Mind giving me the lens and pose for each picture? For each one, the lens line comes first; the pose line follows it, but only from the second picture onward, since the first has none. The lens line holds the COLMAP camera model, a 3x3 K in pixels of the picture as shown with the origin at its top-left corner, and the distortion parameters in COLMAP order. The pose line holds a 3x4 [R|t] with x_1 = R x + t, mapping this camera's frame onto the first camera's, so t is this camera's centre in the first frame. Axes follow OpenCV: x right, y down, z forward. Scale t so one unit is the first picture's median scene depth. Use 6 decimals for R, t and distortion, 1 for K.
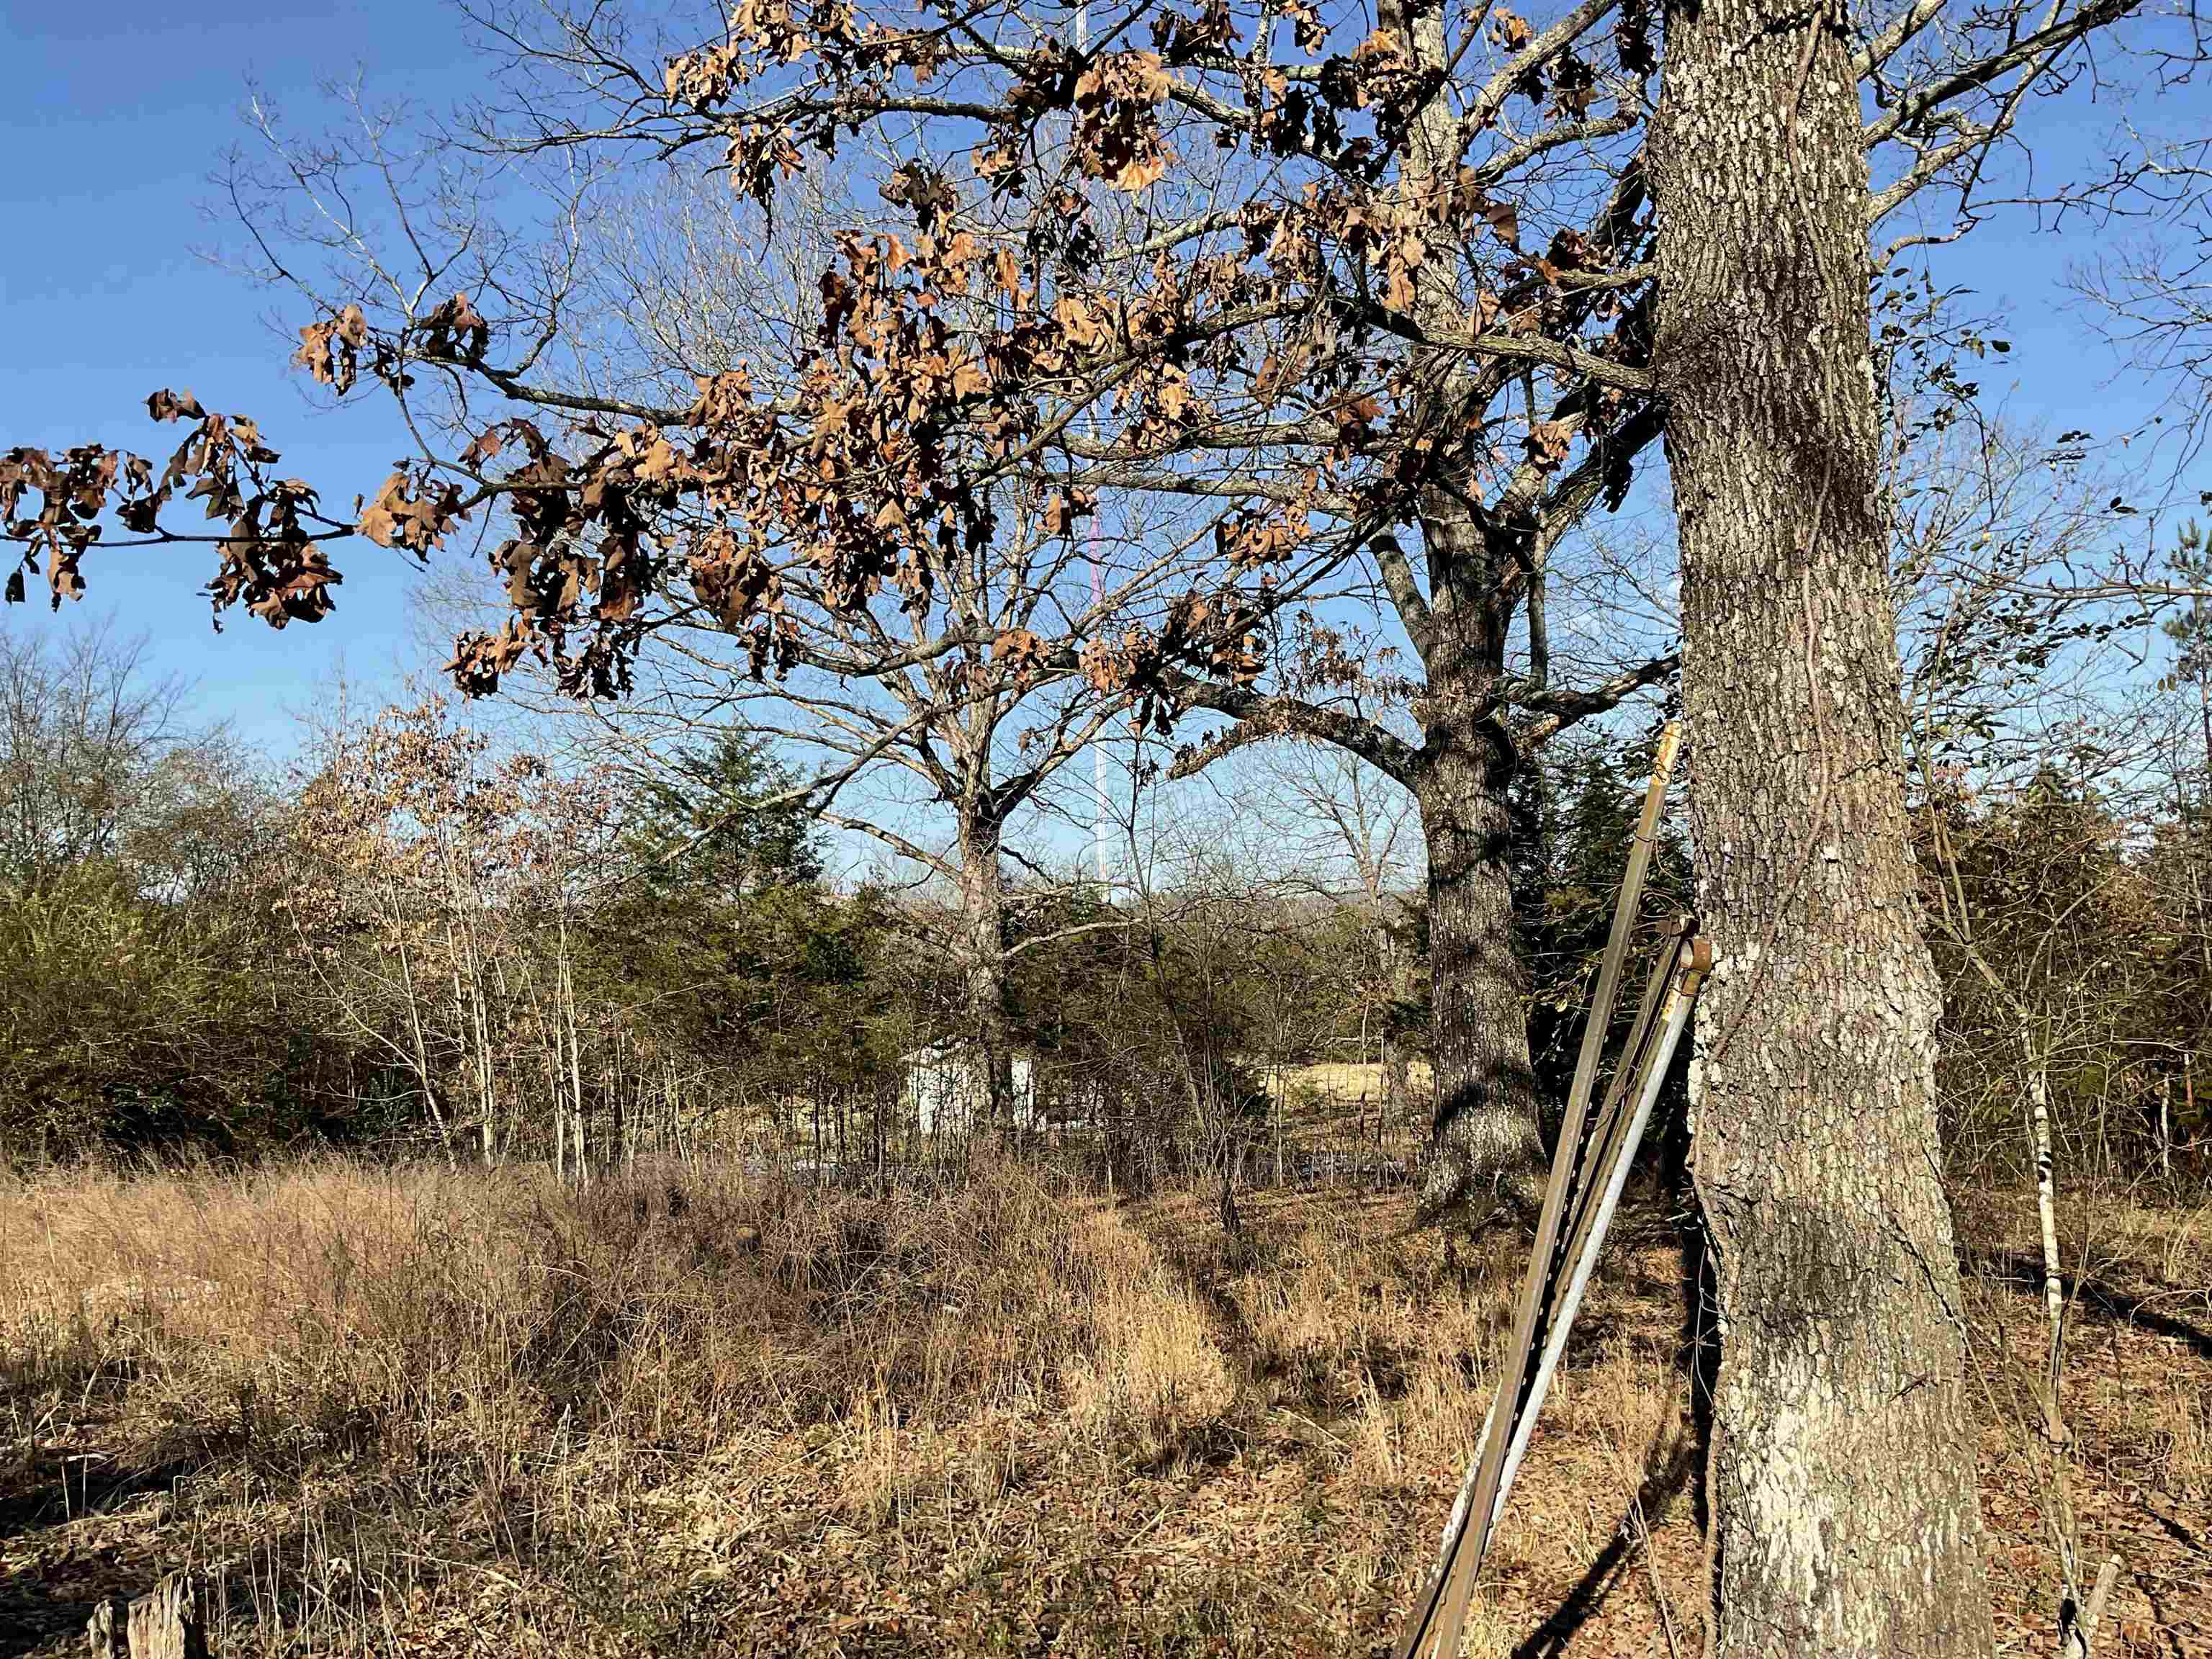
lens RADIAL K [[1874.3, 0, 1102.6], [0, 1874.3, 817.3], [0, 0, 1]] dist [0.059384, -0.083295]
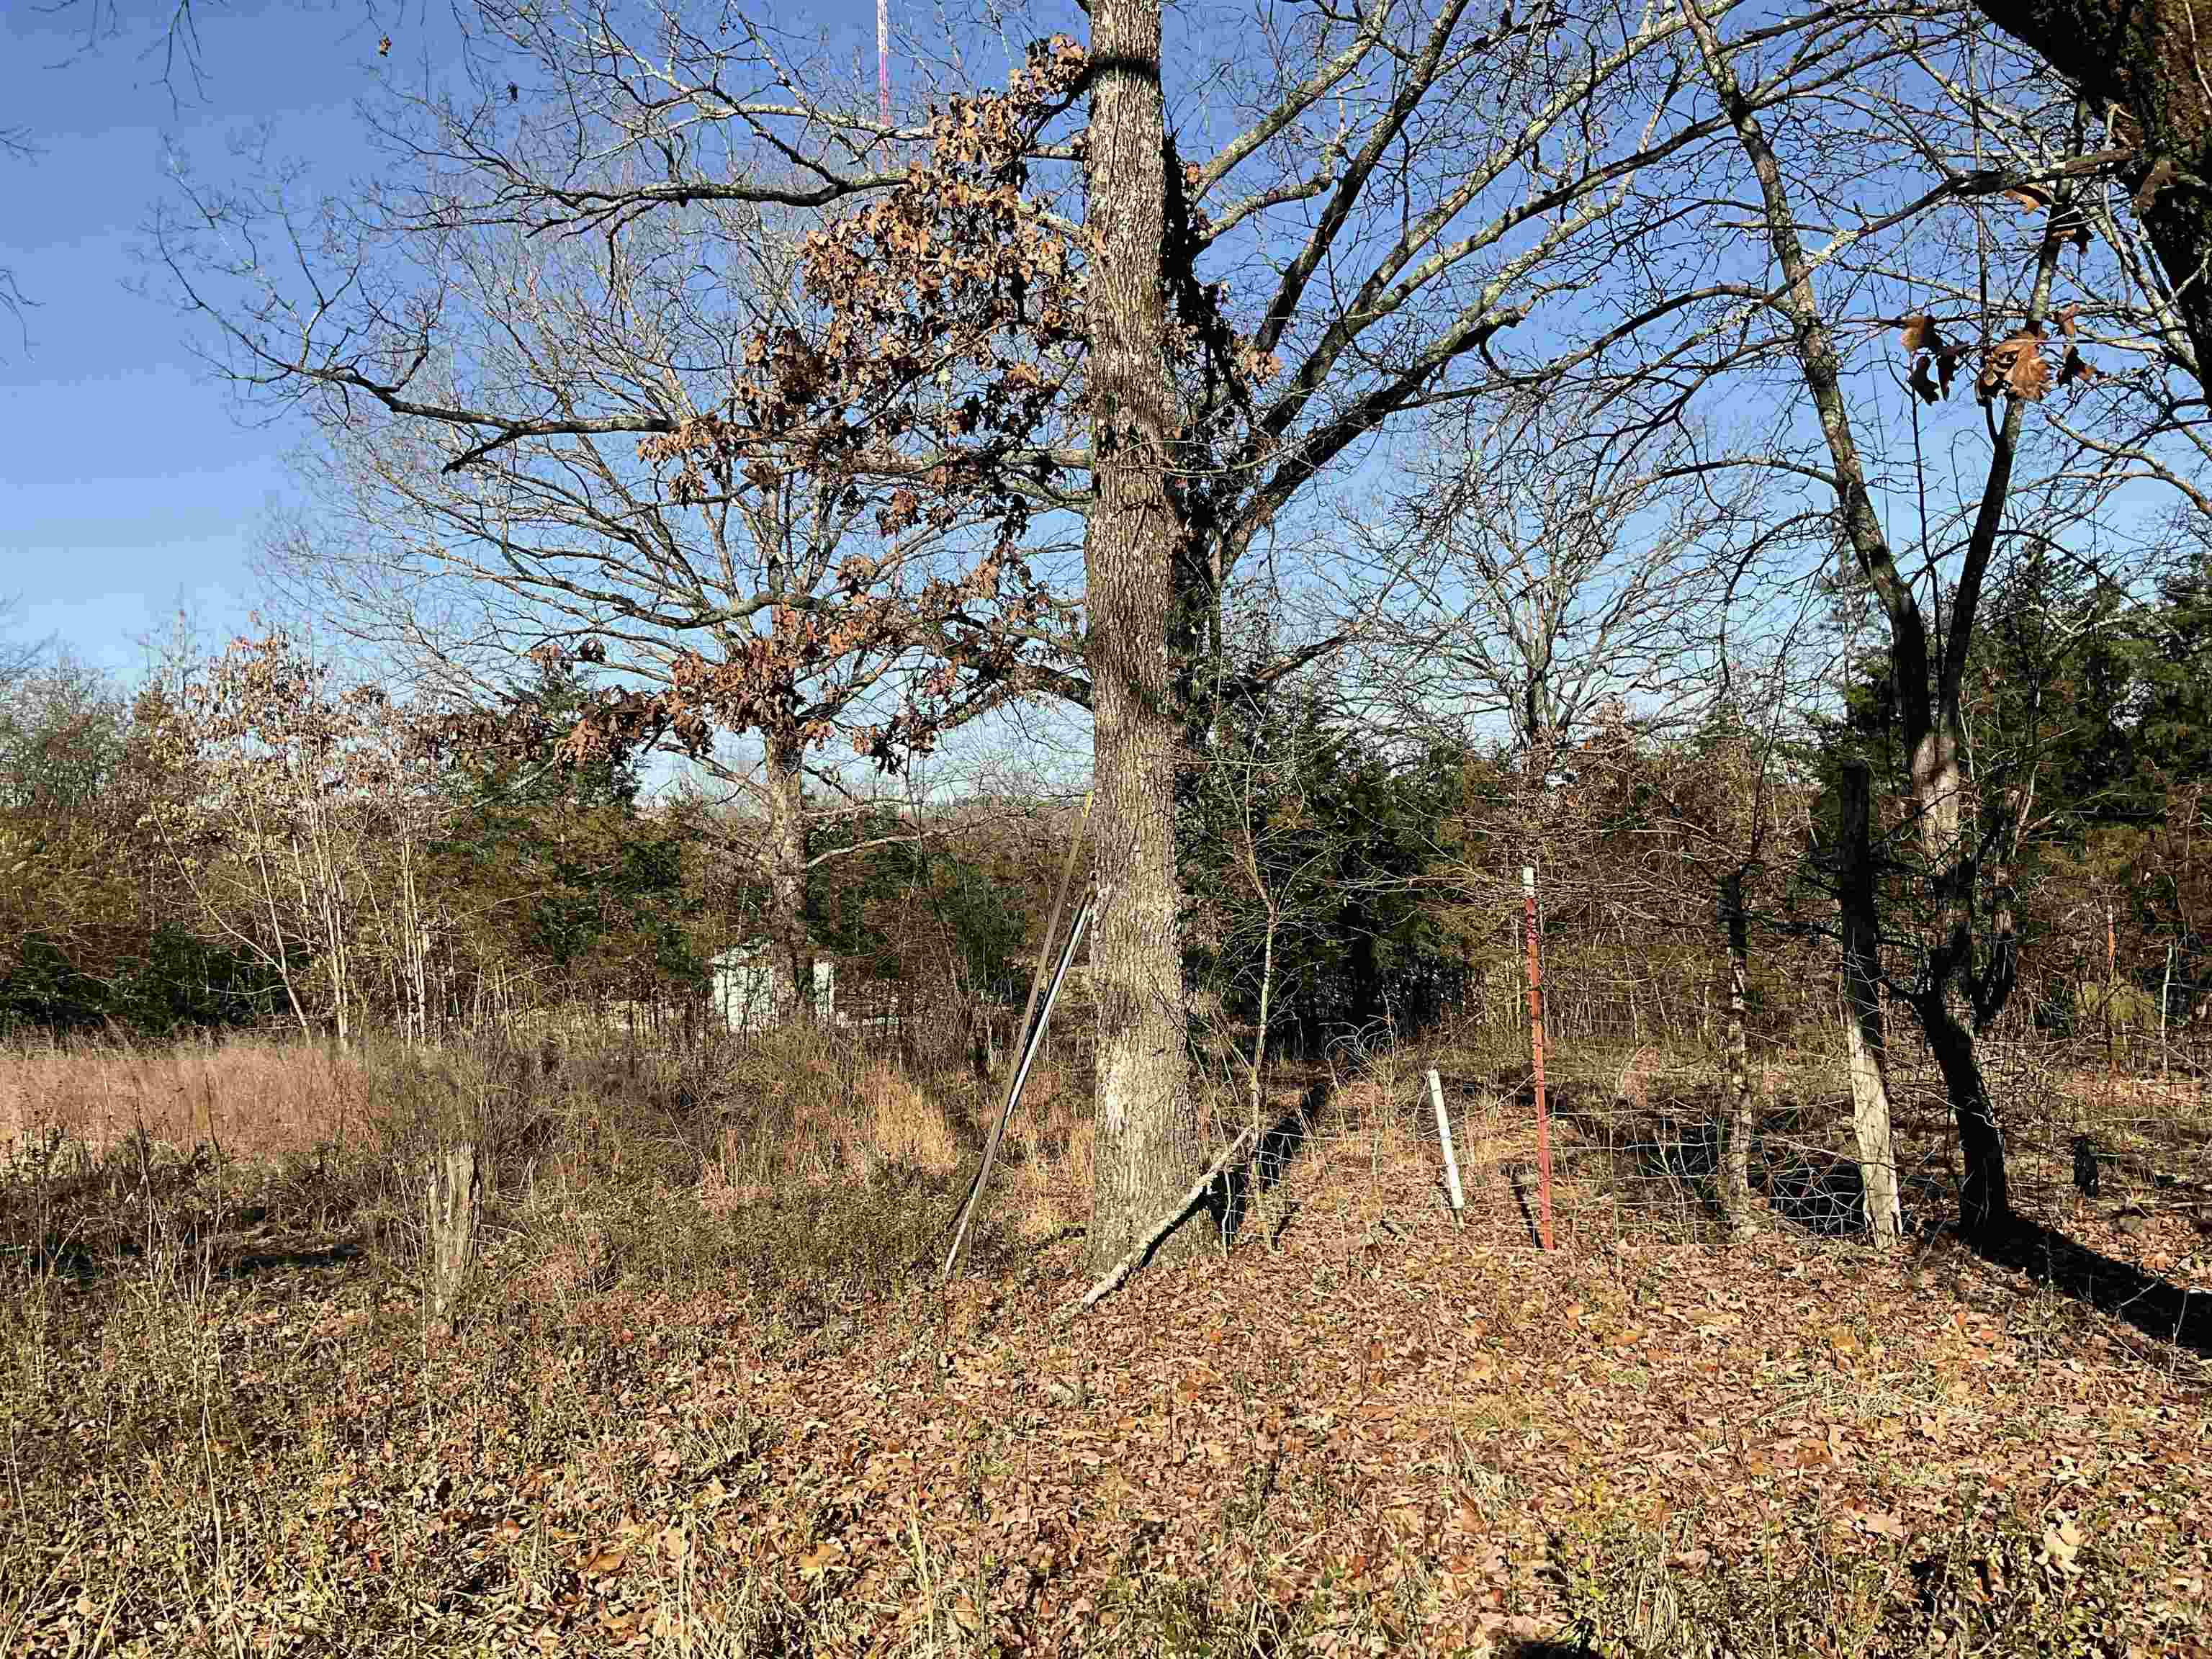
lens RADIAL K [[1823.2, 0, 1070.1], [0, 1823.2, 837.0], [0, 0, 1]] dist [0.128552, -0.258478]
pose [[0.995863, 0.003384, 0.090805, 0.007241], [-0.008777, 0.998216, 0.059053, -0.014125], [-0.090443, -0.059606, 0.994116, -0.144545]]
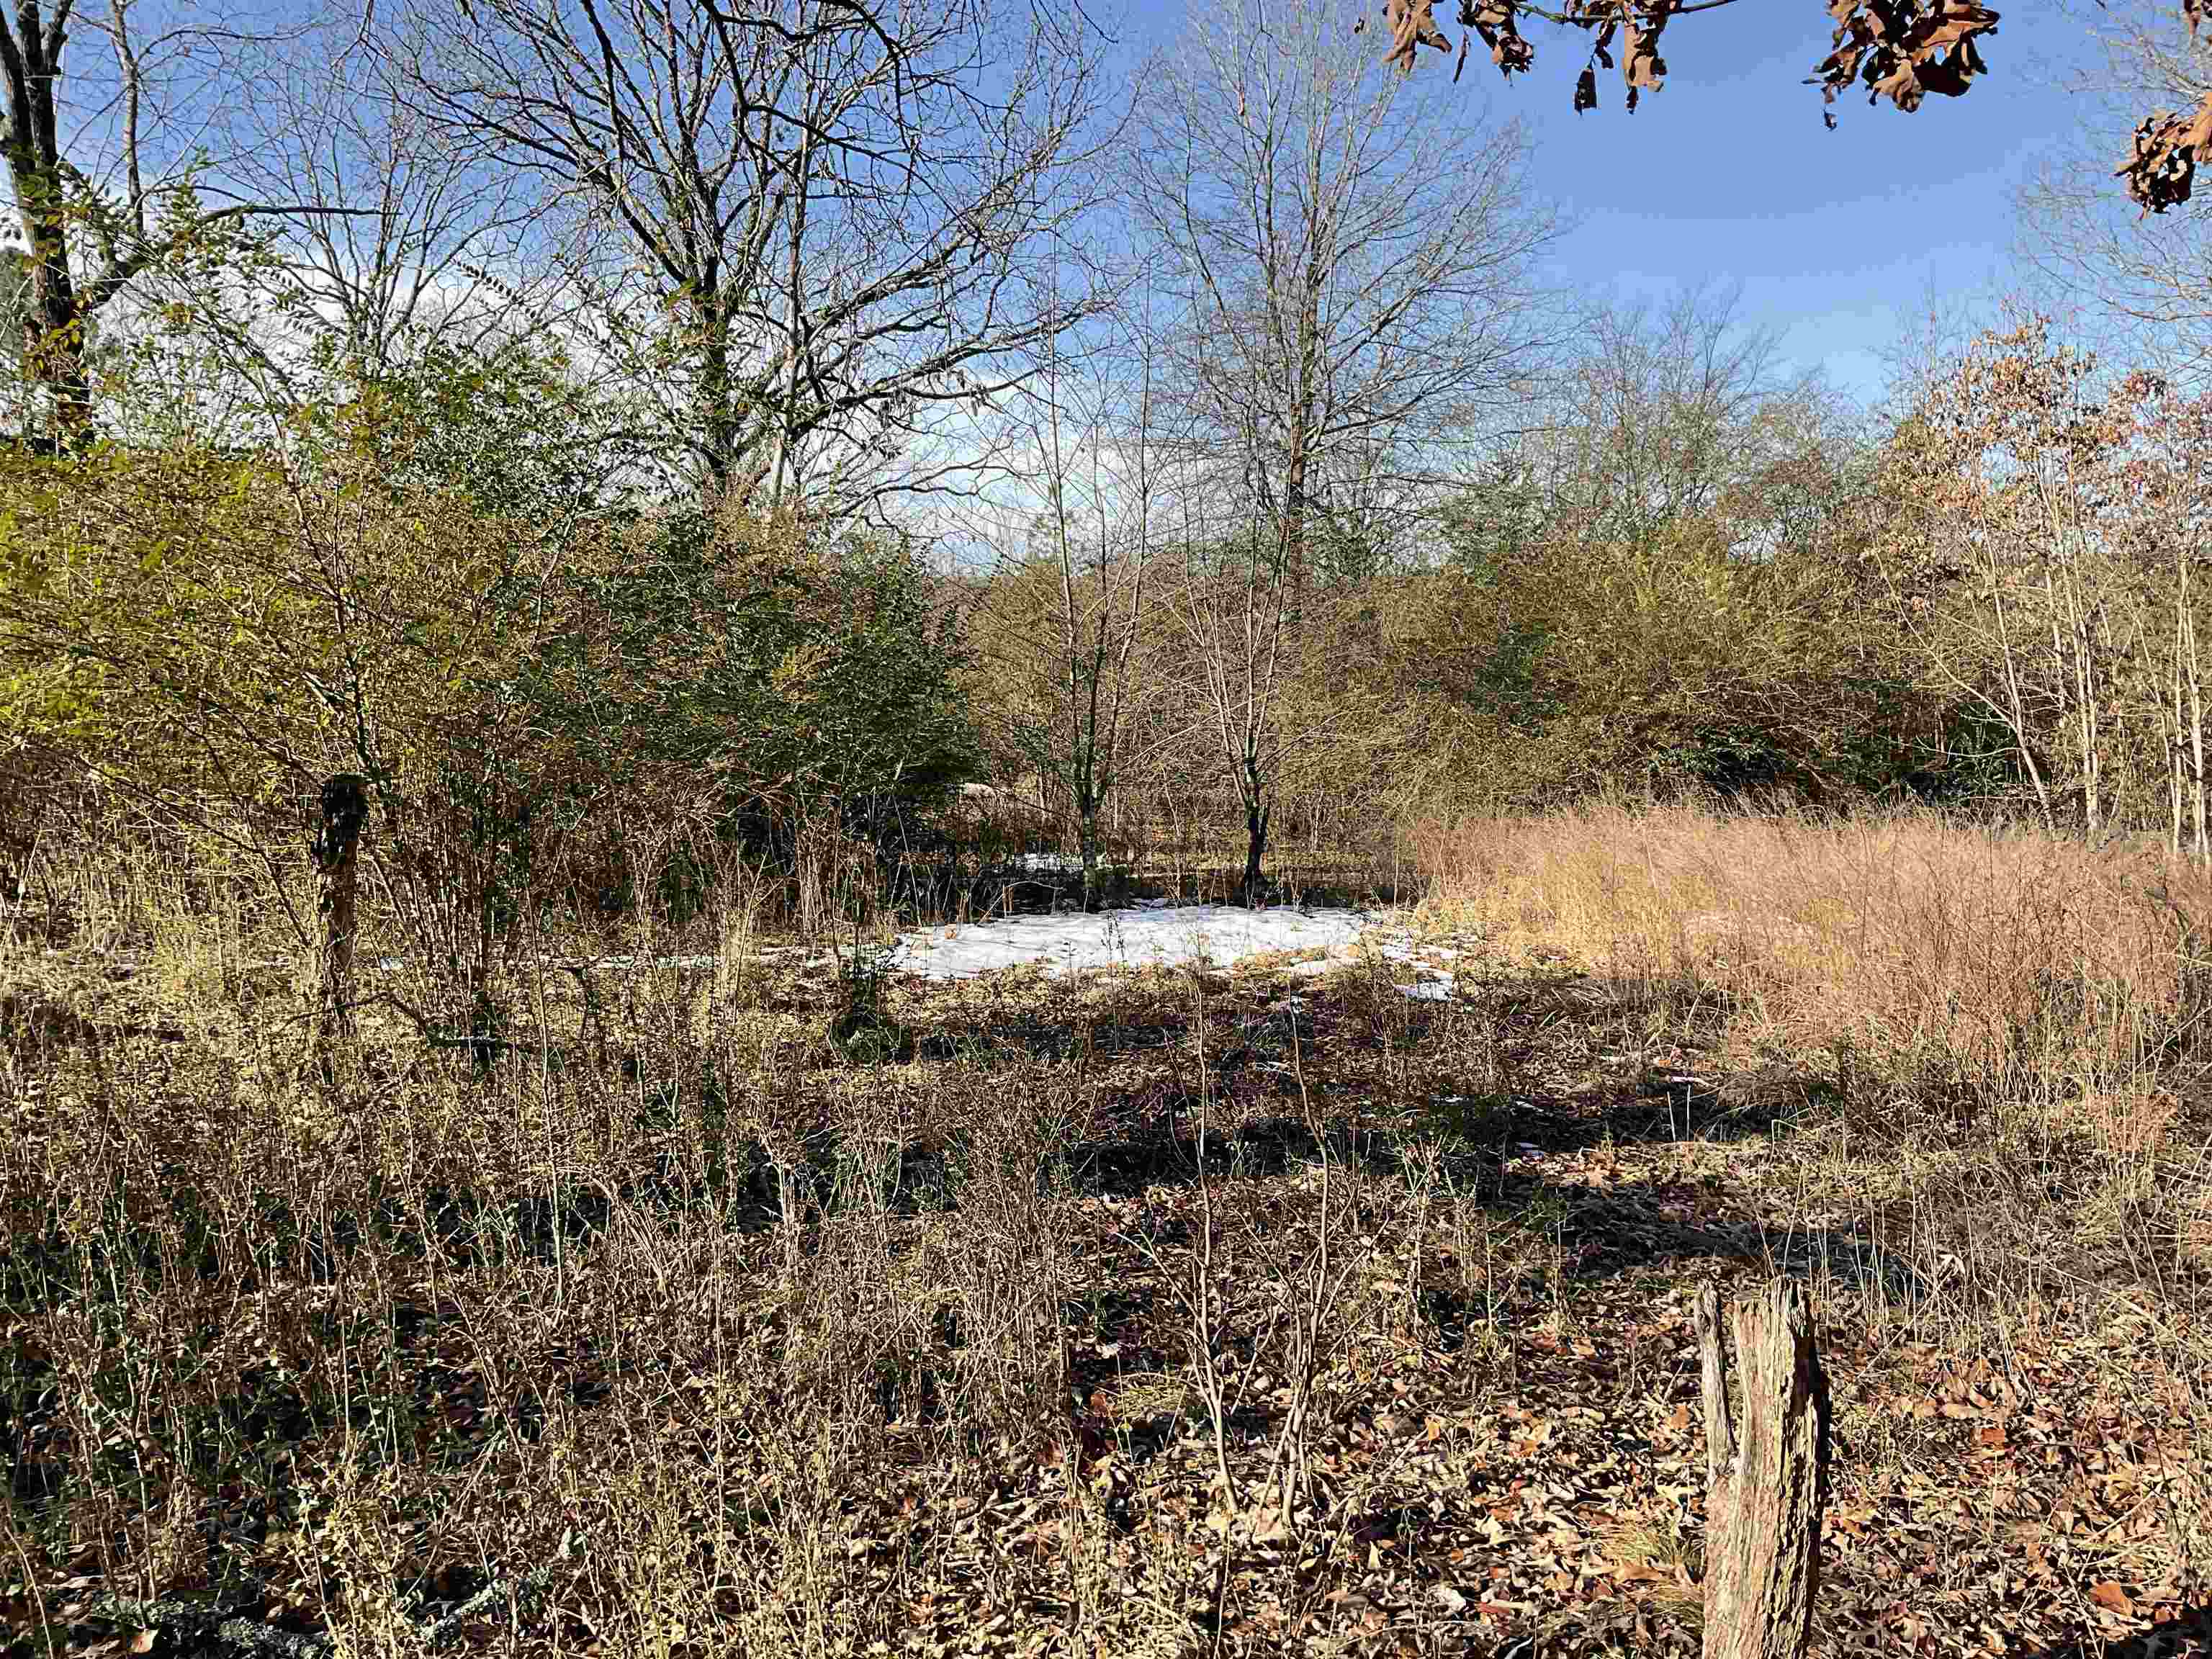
lens RADIAL K [[1823.2, 0, 1070.1], [0, 1823.2, 837.0], [0, 0, 1]] dist [0.128552, -0.258478]
pose [[0.688687, 0.070849, -0.721589, -0.020365], [0.069670, 0.984143, 0.163121, 0.006182], [0.721703, -0.162613, 0.672831, 0.039150]]
